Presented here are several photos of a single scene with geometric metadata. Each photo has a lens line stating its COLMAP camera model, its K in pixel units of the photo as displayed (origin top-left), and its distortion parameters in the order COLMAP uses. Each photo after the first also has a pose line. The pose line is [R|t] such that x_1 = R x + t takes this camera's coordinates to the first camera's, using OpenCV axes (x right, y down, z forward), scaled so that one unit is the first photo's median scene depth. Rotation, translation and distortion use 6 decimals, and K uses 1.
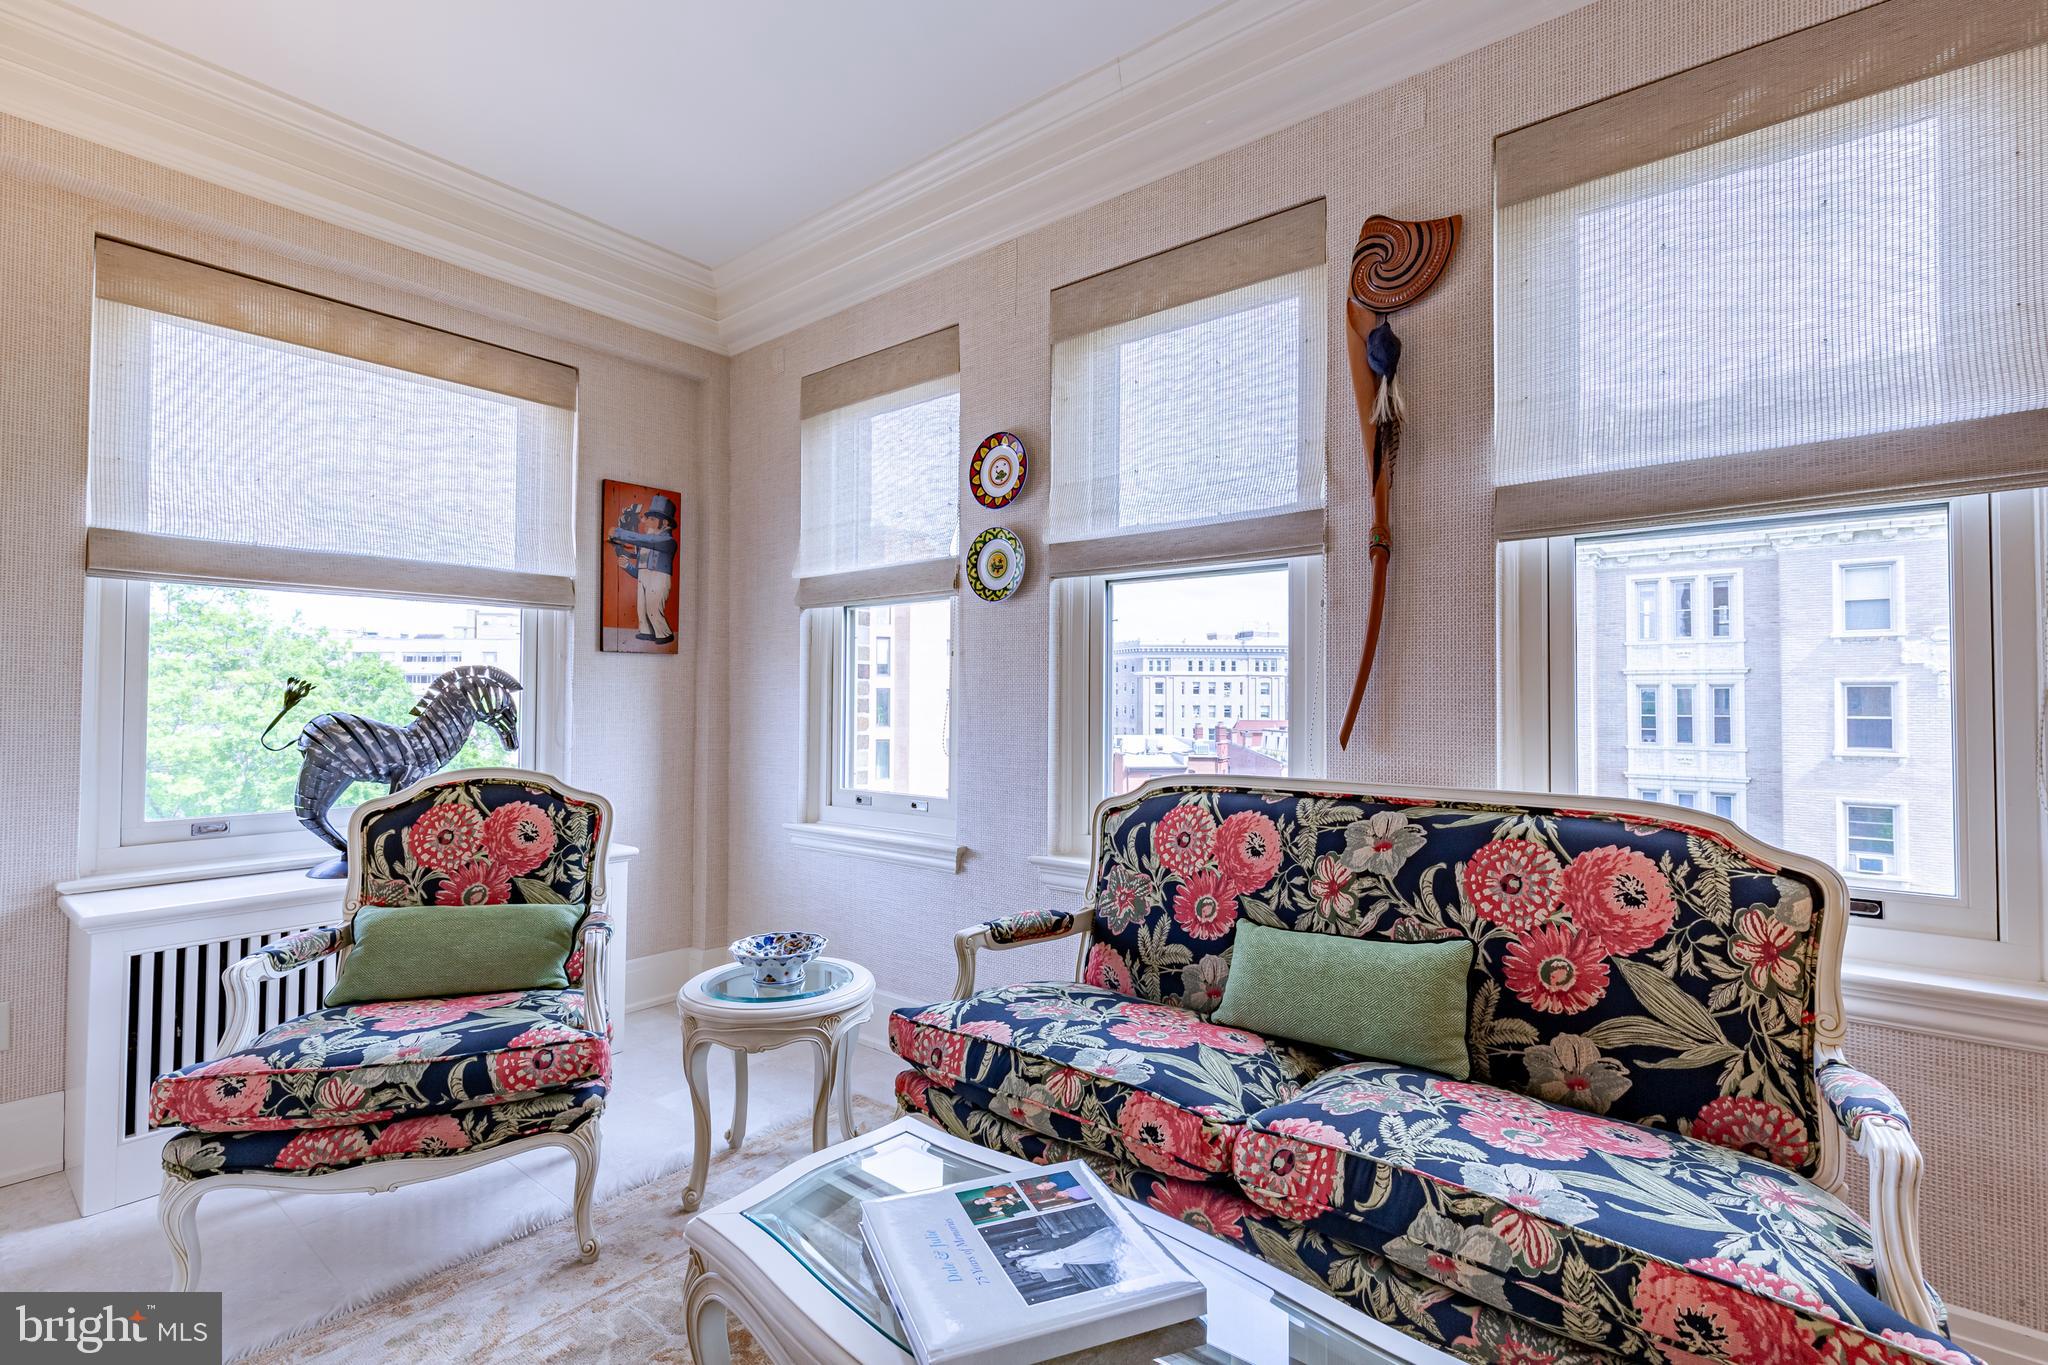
lens RADIAL K [[832.2, 0, 1027.8], [0, 832.2, 678.6], [0, 0, 1]] dist [-0.000222, -0.000049]
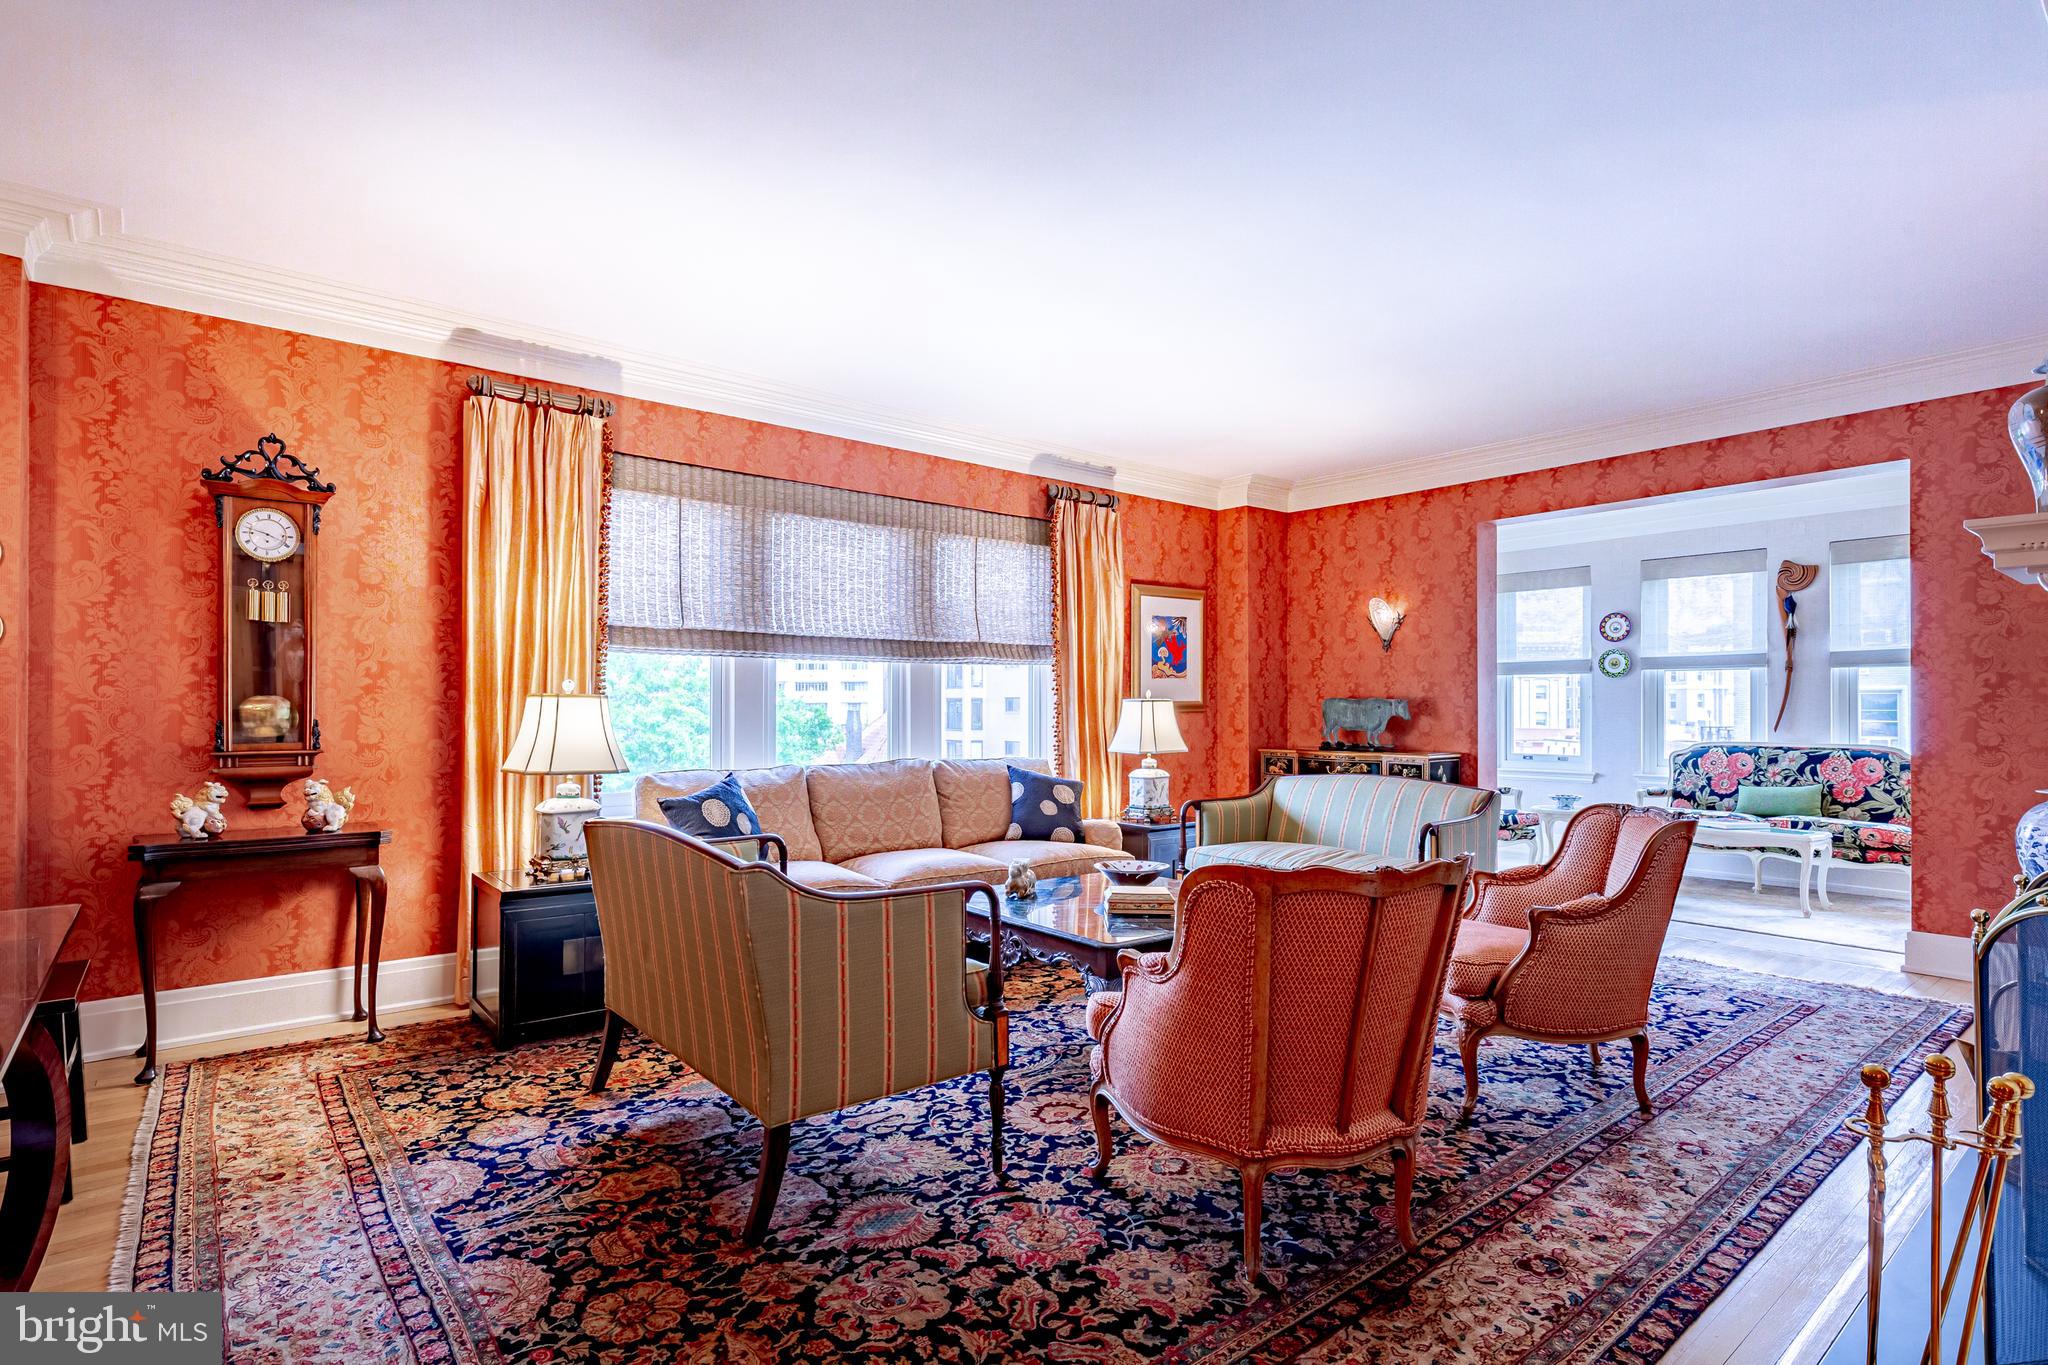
lens RADIAL K [[1015.7, 0, 1008.9], [0, 1015.7, 687.0], [0, 0, 1]] dist [0.004964, 0.000661]
pose [[0.984440, -0.004500, -0.175665, -1.753009], [0.005987, 0.999951, 0.007934, -0.130638], [0.175620, -0.008862, 0.984418, -3.217022]]
